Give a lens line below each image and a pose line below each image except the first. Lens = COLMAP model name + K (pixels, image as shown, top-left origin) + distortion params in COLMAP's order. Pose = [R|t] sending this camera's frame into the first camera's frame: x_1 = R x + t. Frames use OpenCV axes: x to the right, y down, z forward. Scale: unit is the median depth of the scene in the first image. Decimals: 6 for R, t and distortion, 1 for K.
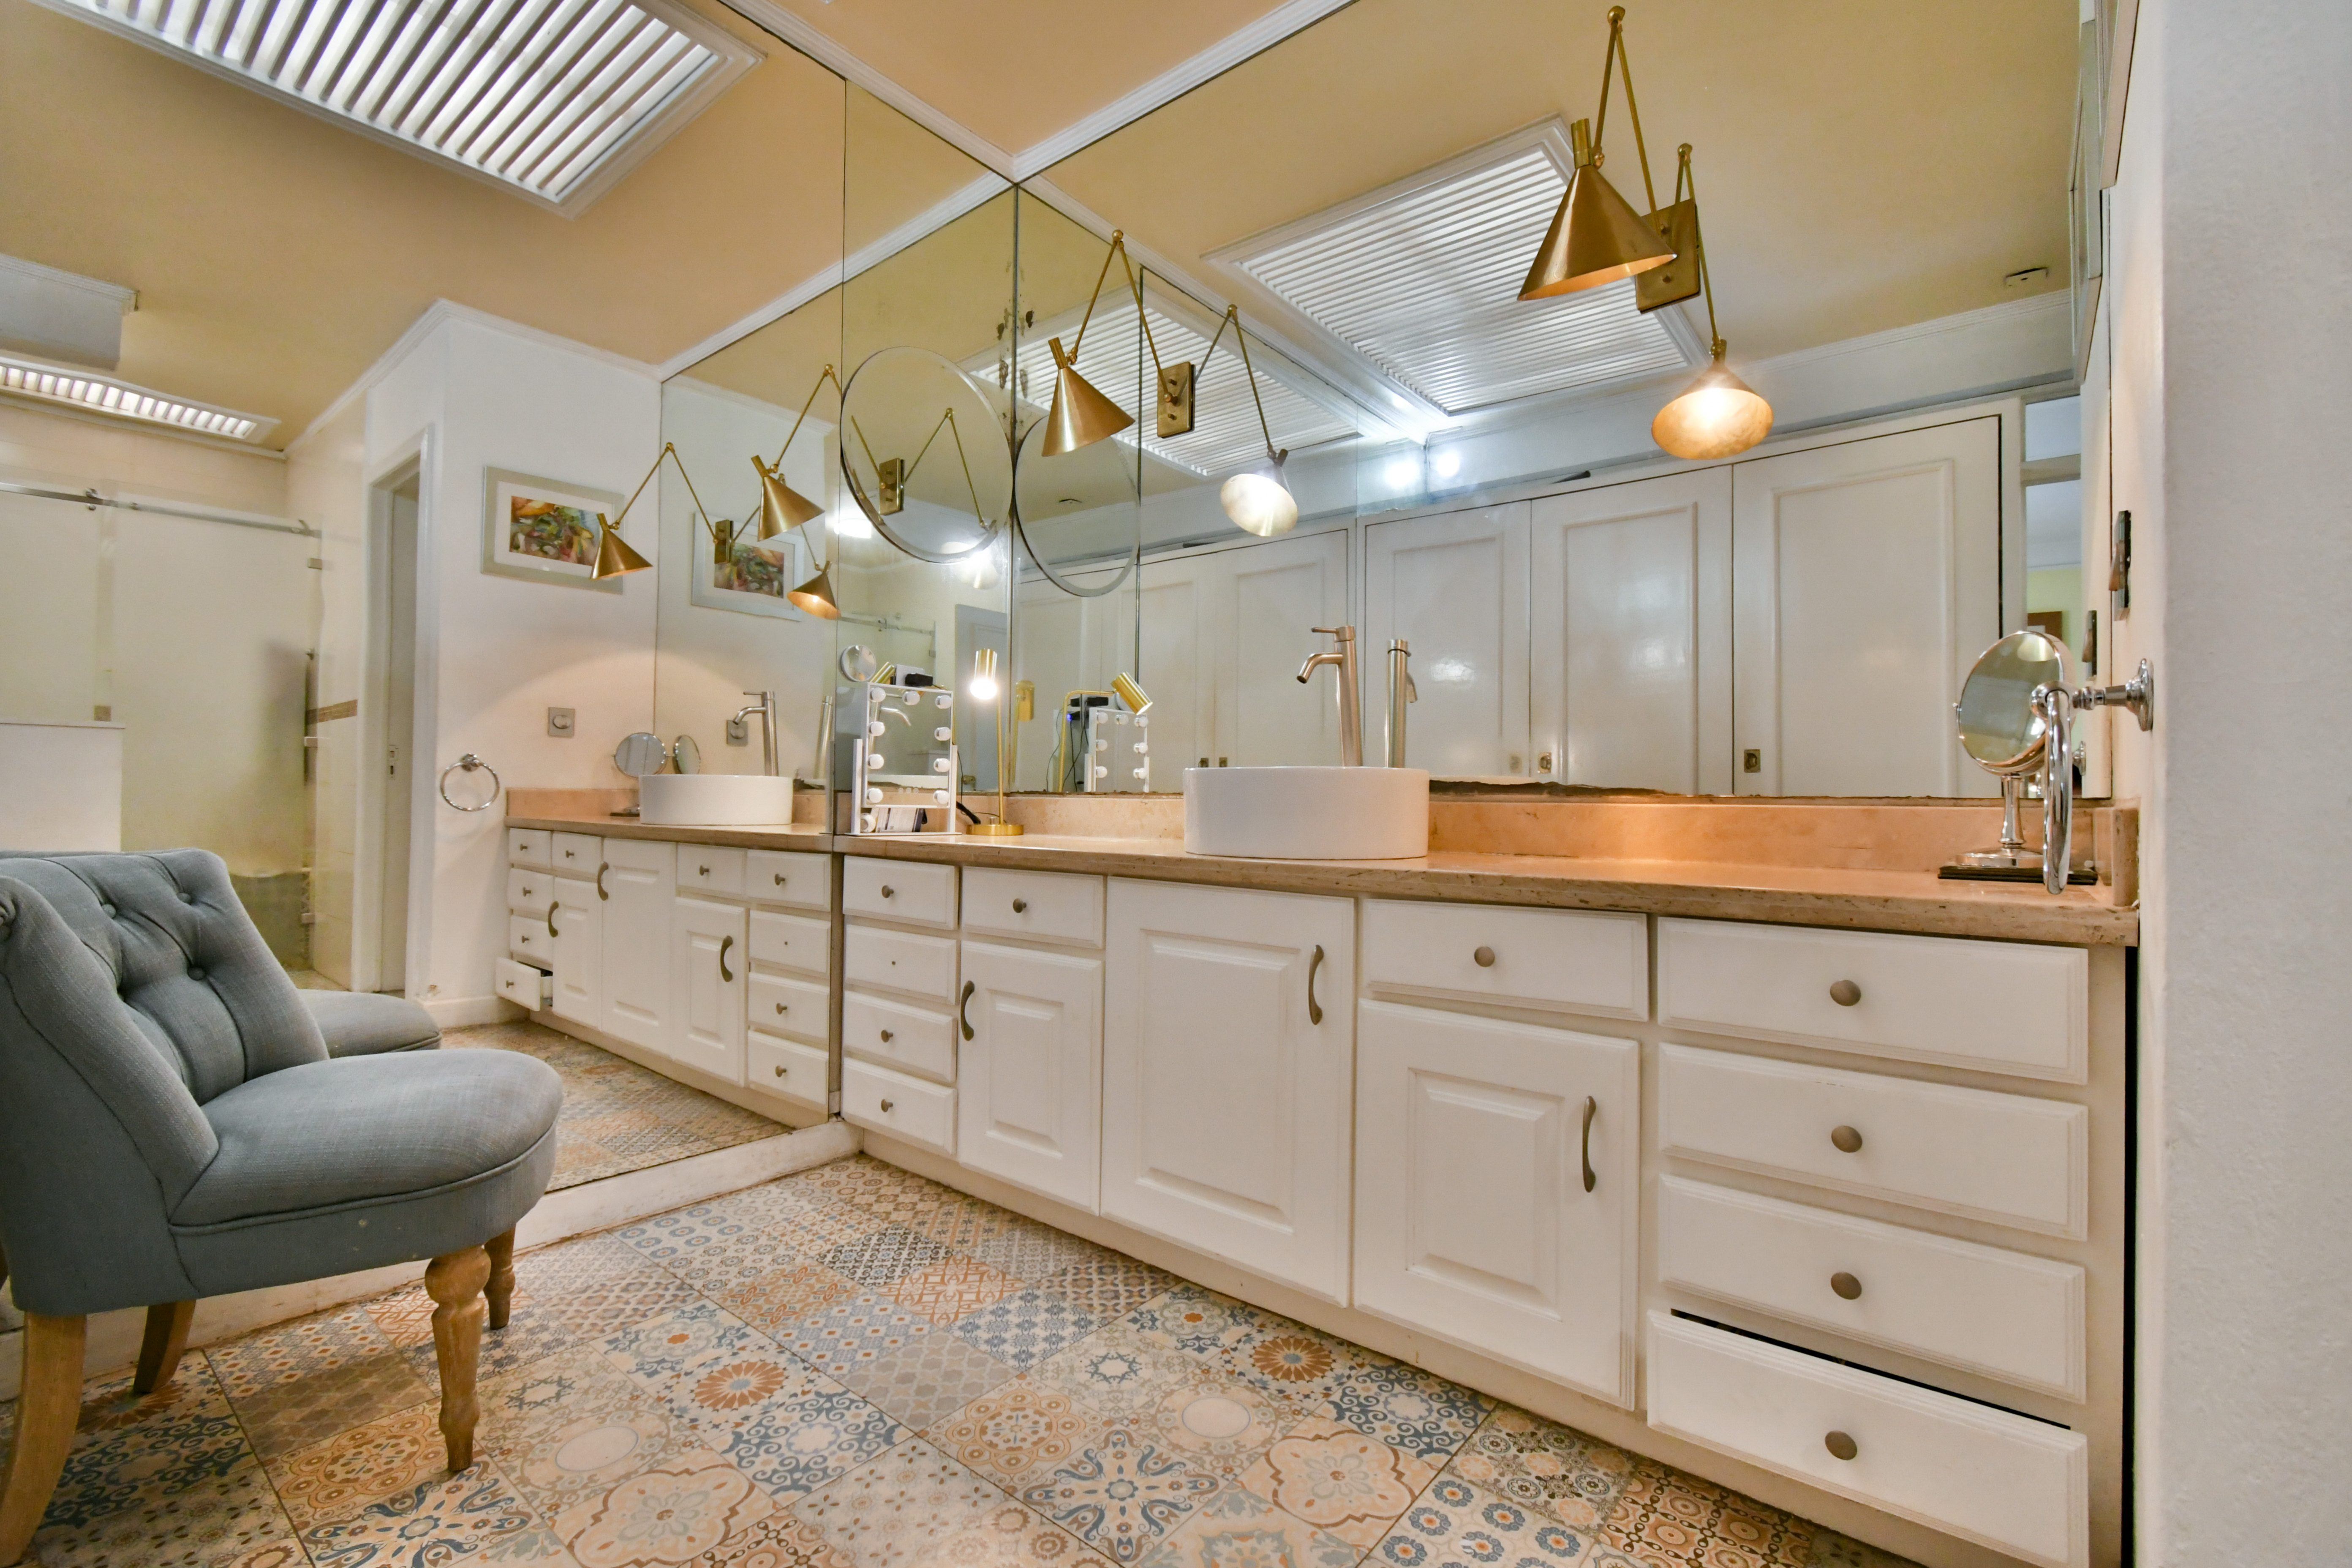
lens RADIAL K [[1036.3, 0, 1176.0], [0, 1036.3, 784.0], [0, 0, 1]] dist [-0.000605, -0.000342]
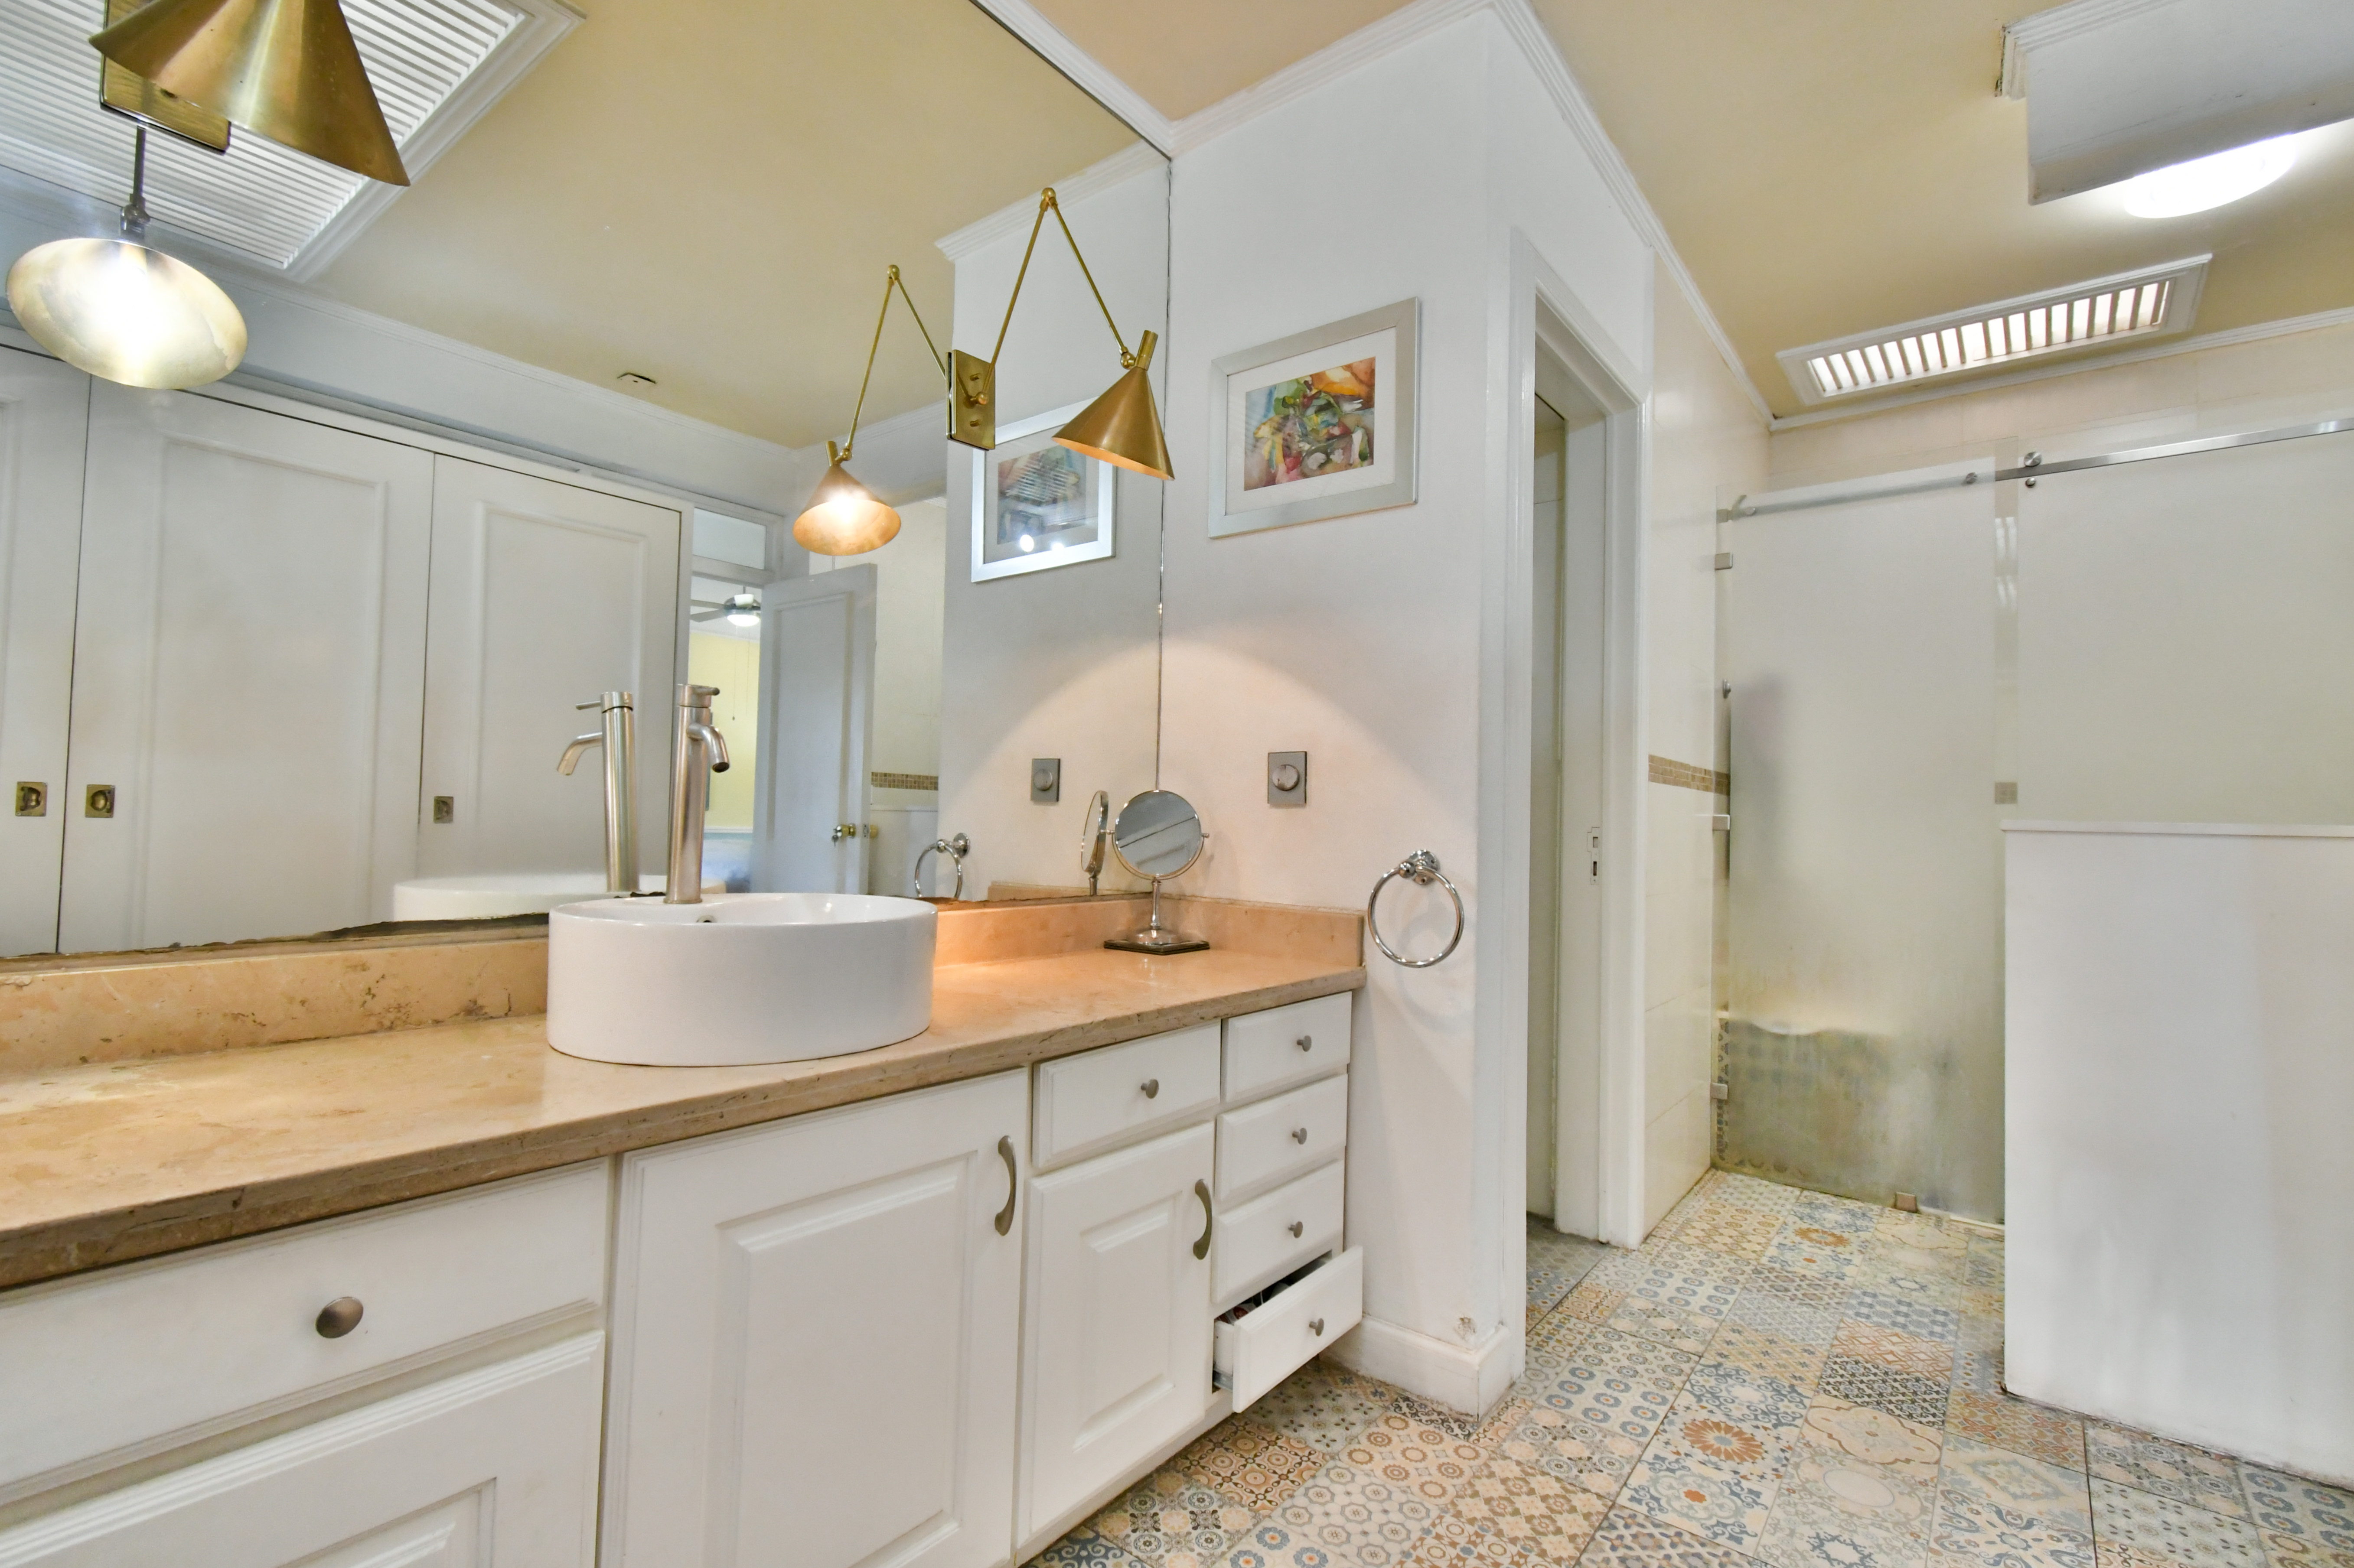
lens RADIAL K [[1037.0, 0, 1177.0], [0, 1037.0, 784.0], [0, 0, 1]] dist [-0.000605, -0.000342]
pose [[-0.008464, 0.027646, 0.999582, -0.748082], [-0.038446, 0.998870, -0.027951, -0.112184], [-0.999225, -0.038666, -0.007392, 0.961780]]
